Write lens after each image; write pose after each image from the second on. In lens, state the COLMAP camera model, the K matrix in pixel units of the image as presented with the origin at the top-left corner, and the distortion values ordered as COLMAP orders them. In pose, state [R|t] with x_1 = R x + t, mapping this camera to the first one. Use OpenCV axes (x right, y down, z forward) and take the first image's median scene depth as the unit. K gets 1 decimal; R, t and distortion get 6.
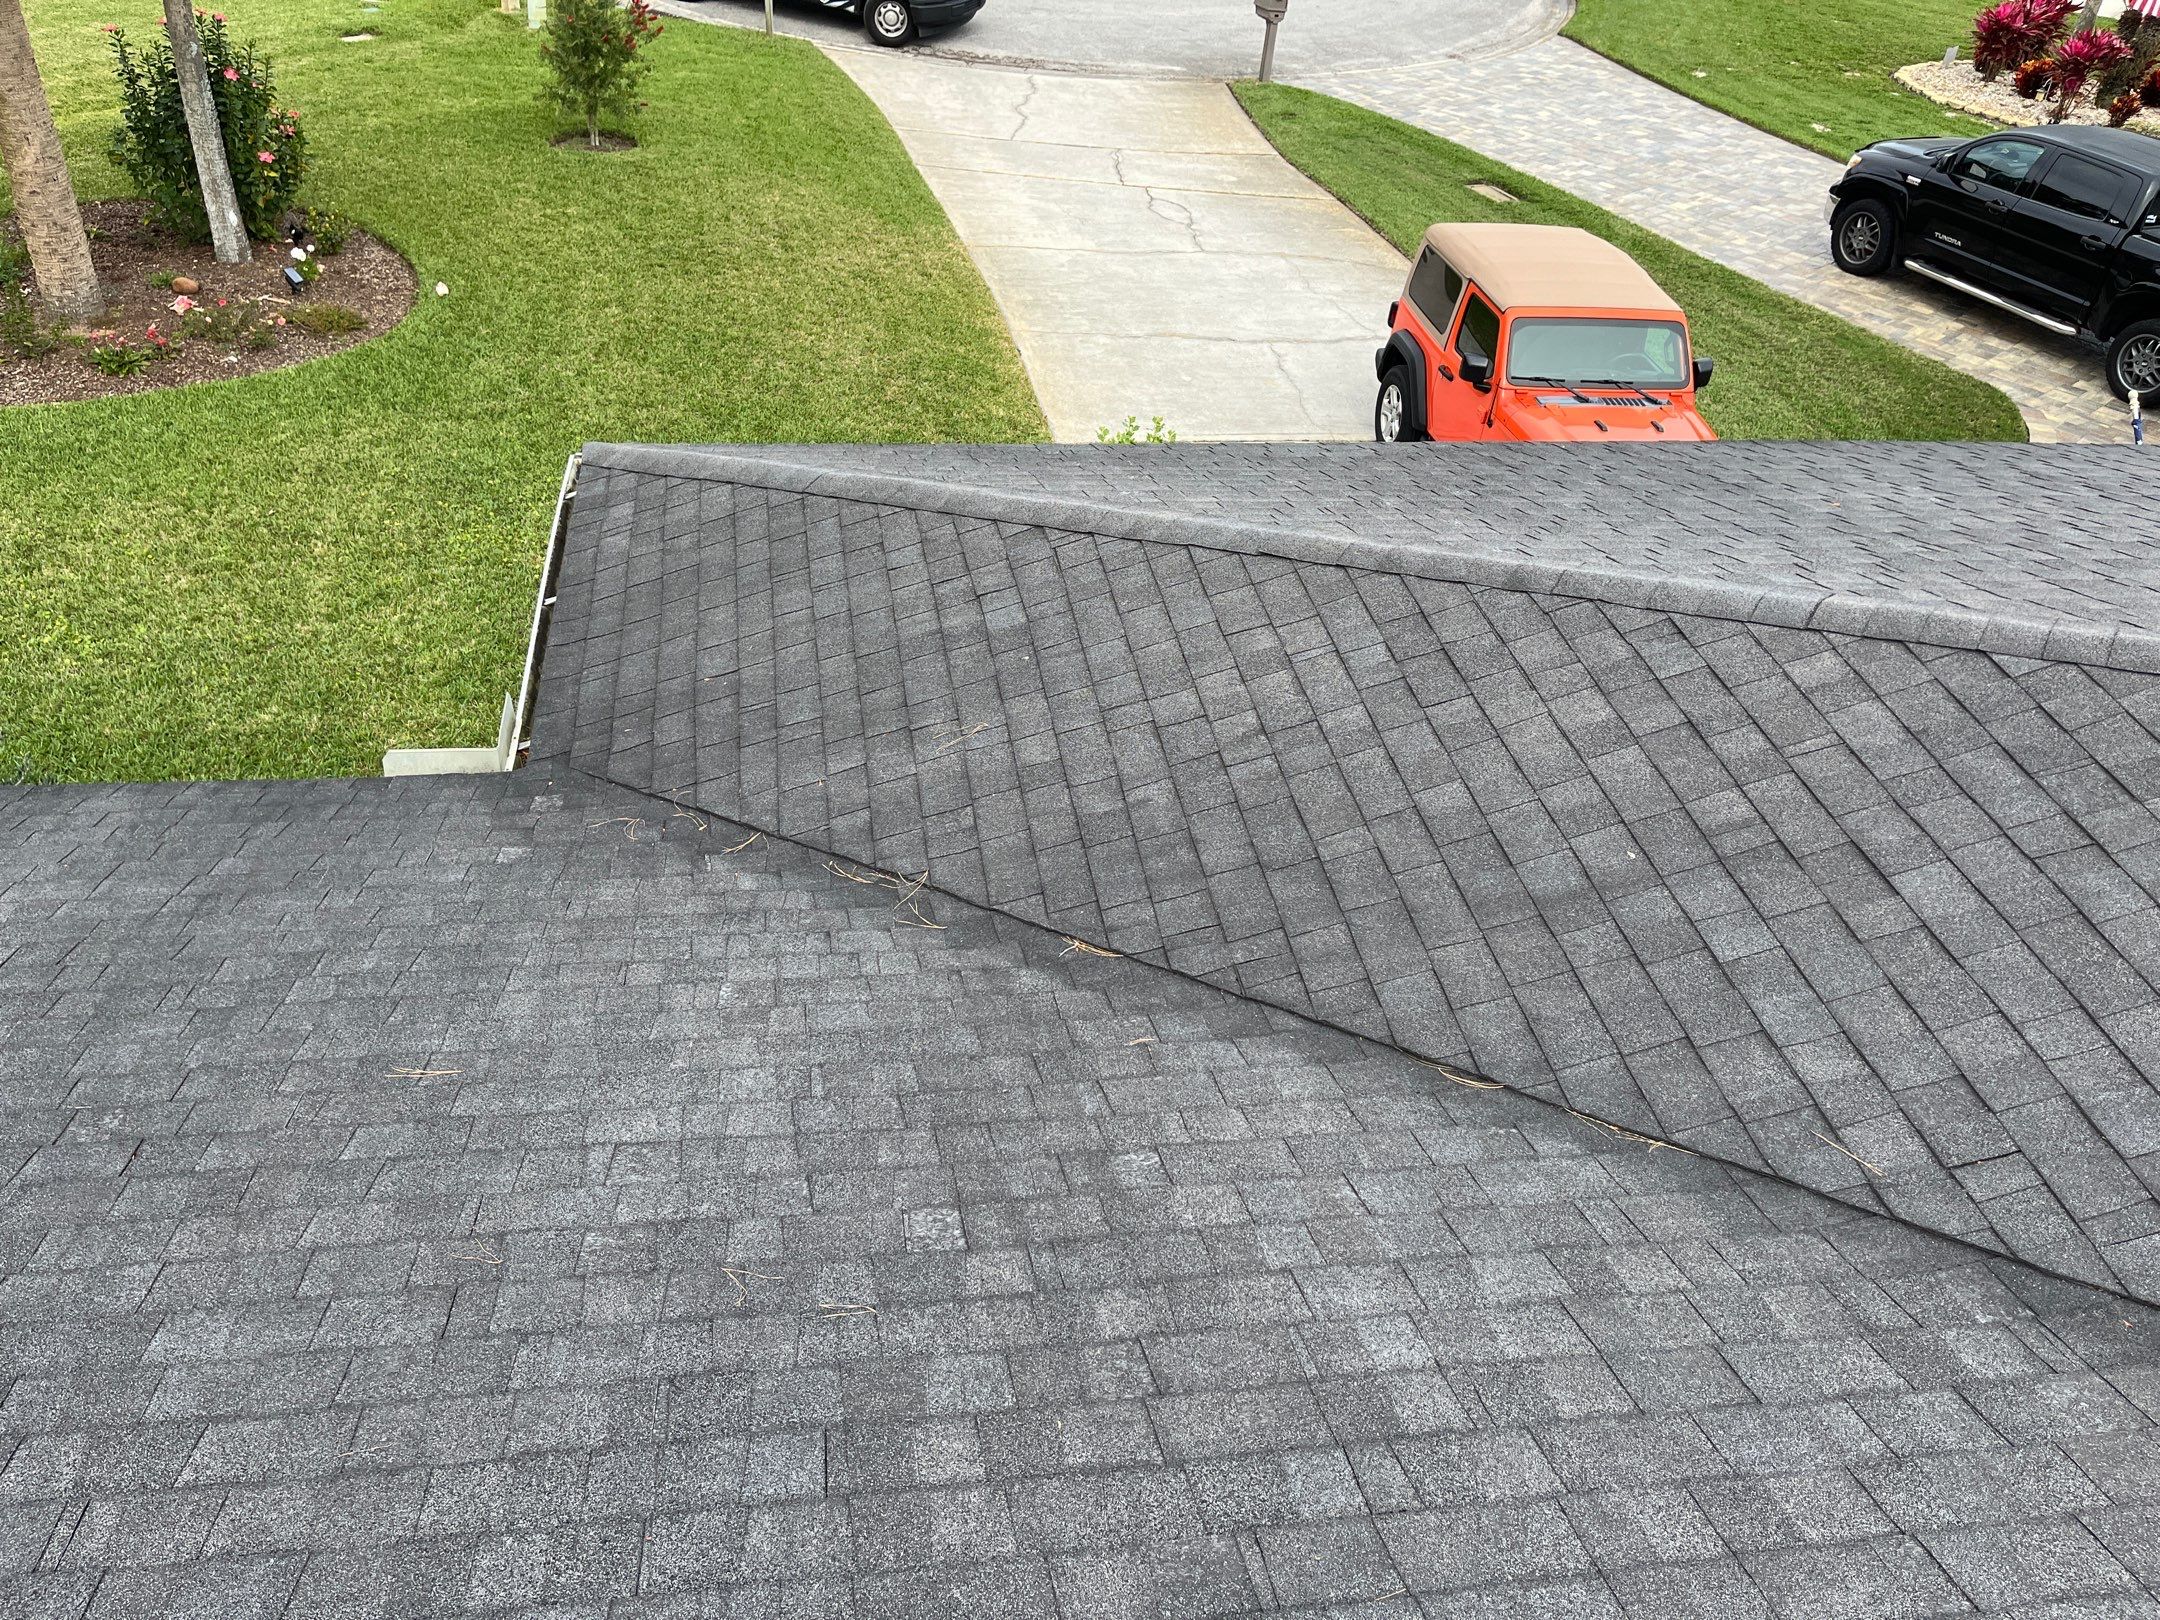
lens RADIAL K [[1636.9, 0, 1086.9], [0, 1636.9, 796.5], [0, 0, 1]] dist [0.073393, -0.090246]
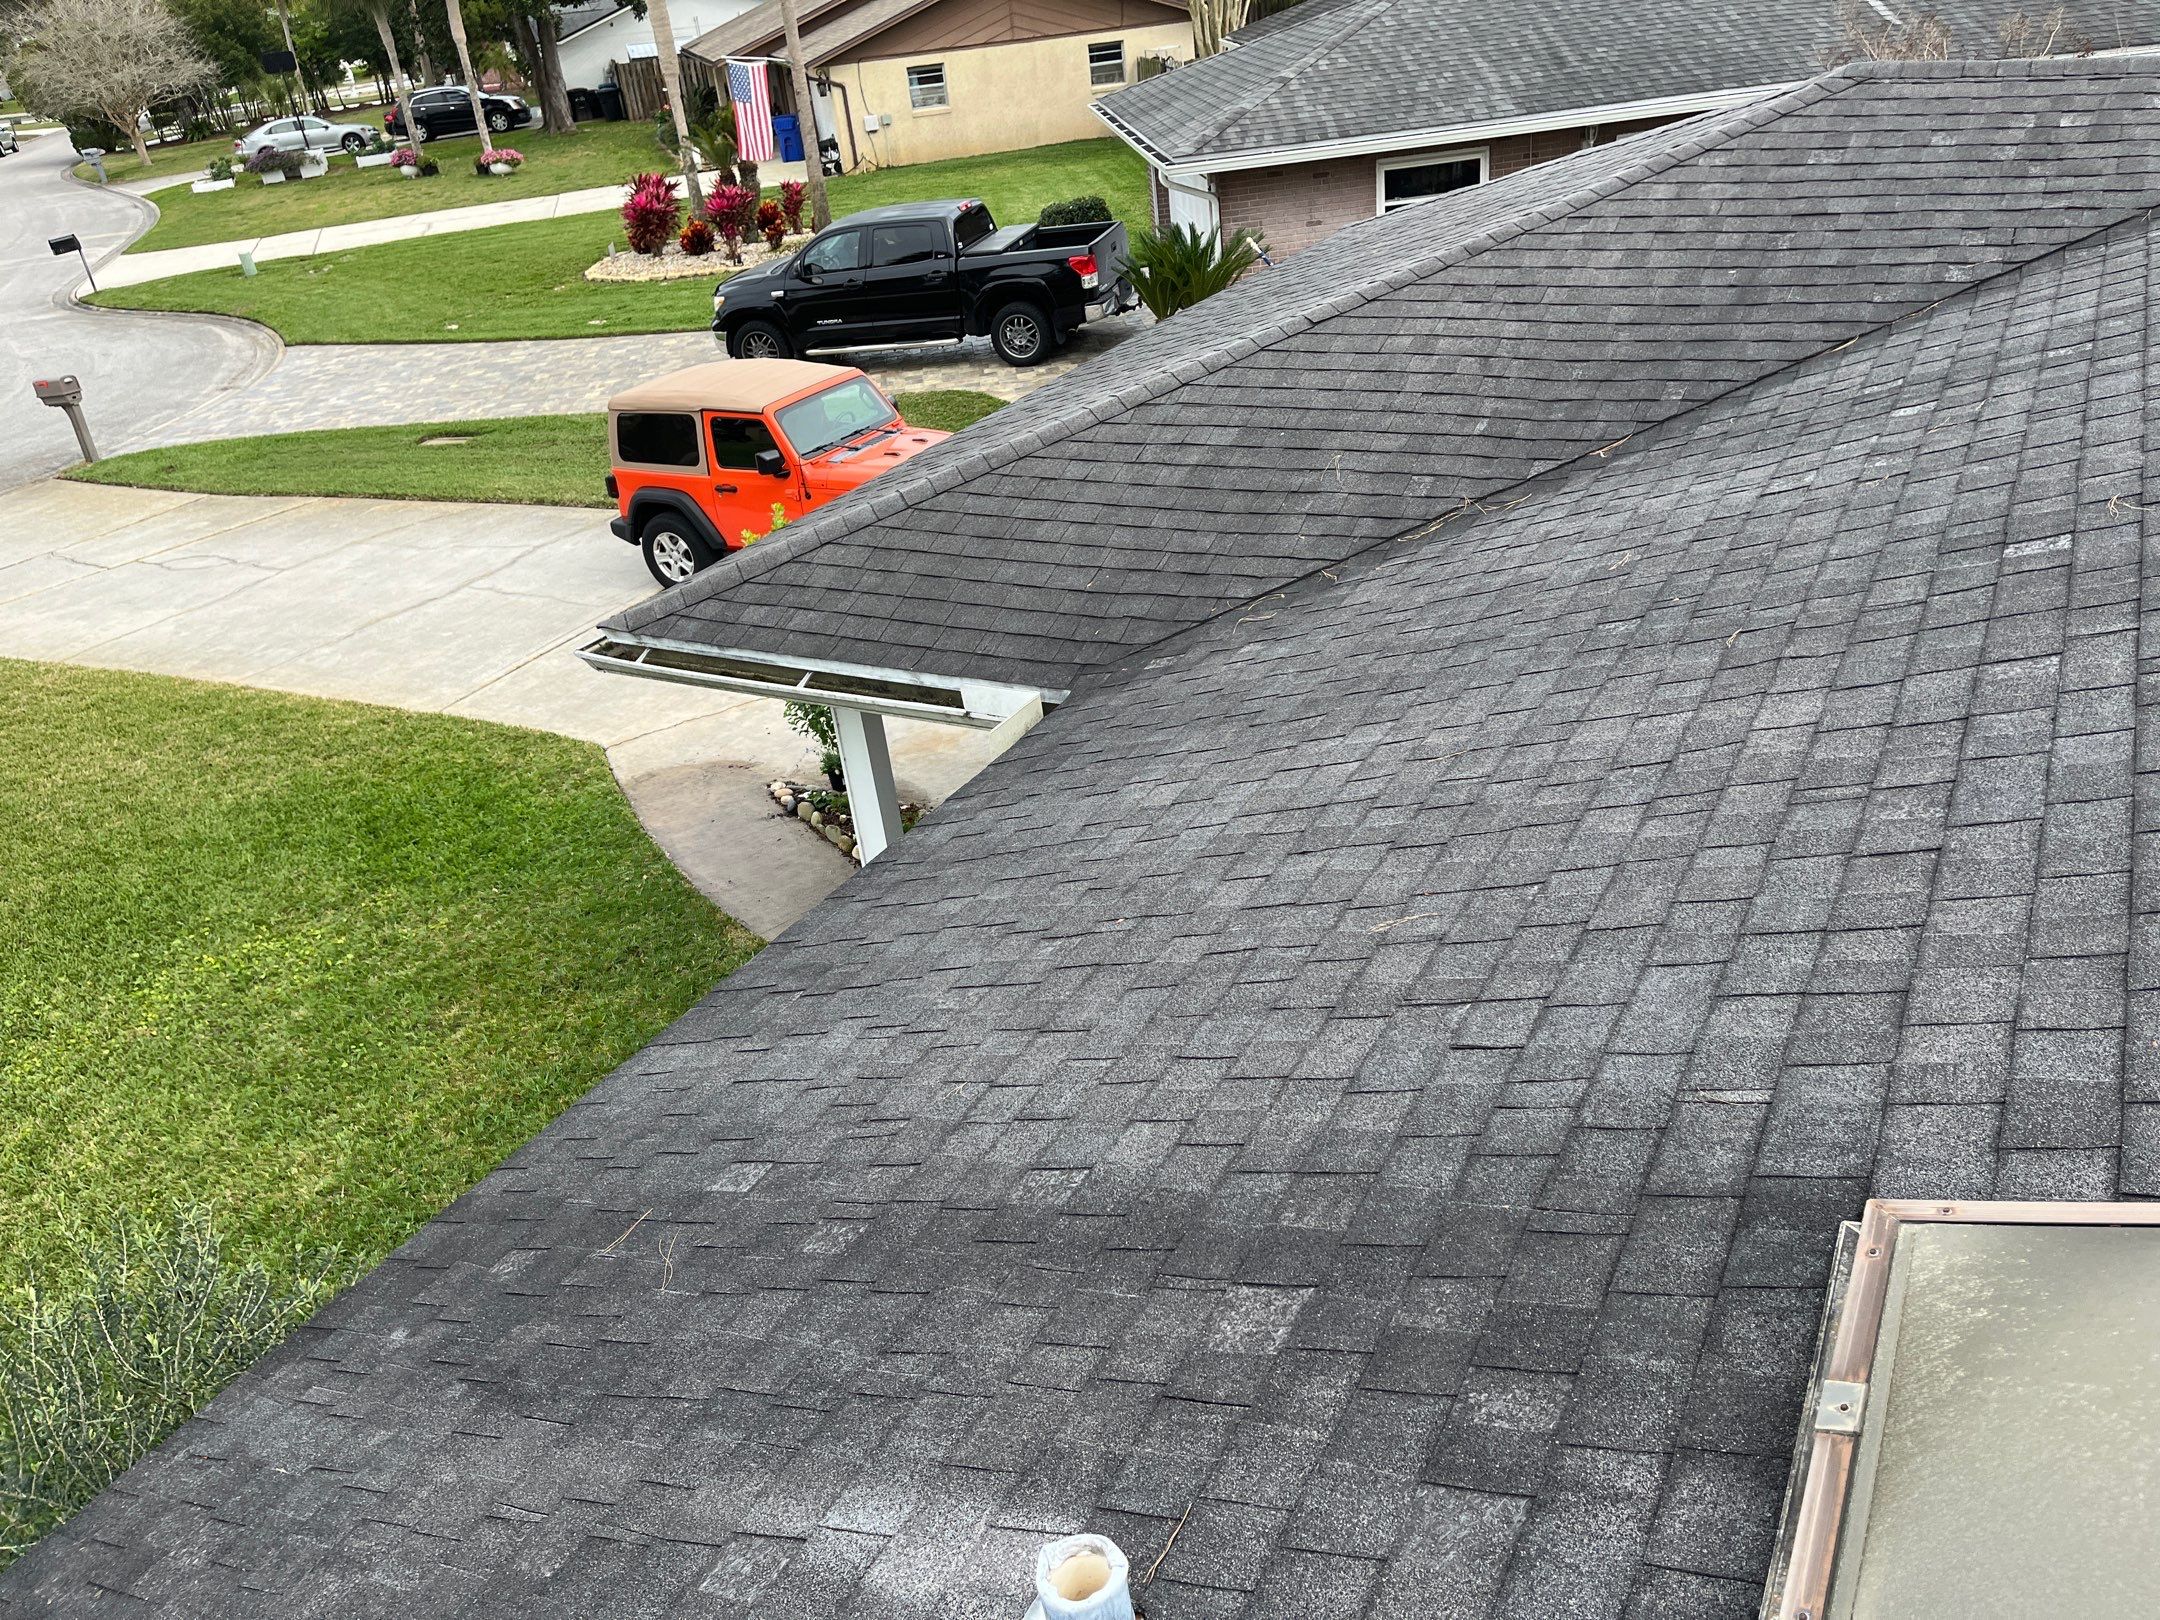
lens RADIAL K [[1636.9, 0, 1086.9], [0, 1636.9, 796.5], [0, 0, 1]] dist [0.073393, -0.090246]
pose [[0.602447, -0.492024, 0.628466, -0.380611], [0.590697, 0.804390, 0.063513, -0.008468], [-0.536782, 0.332970, 0.775240, 0.044733]]
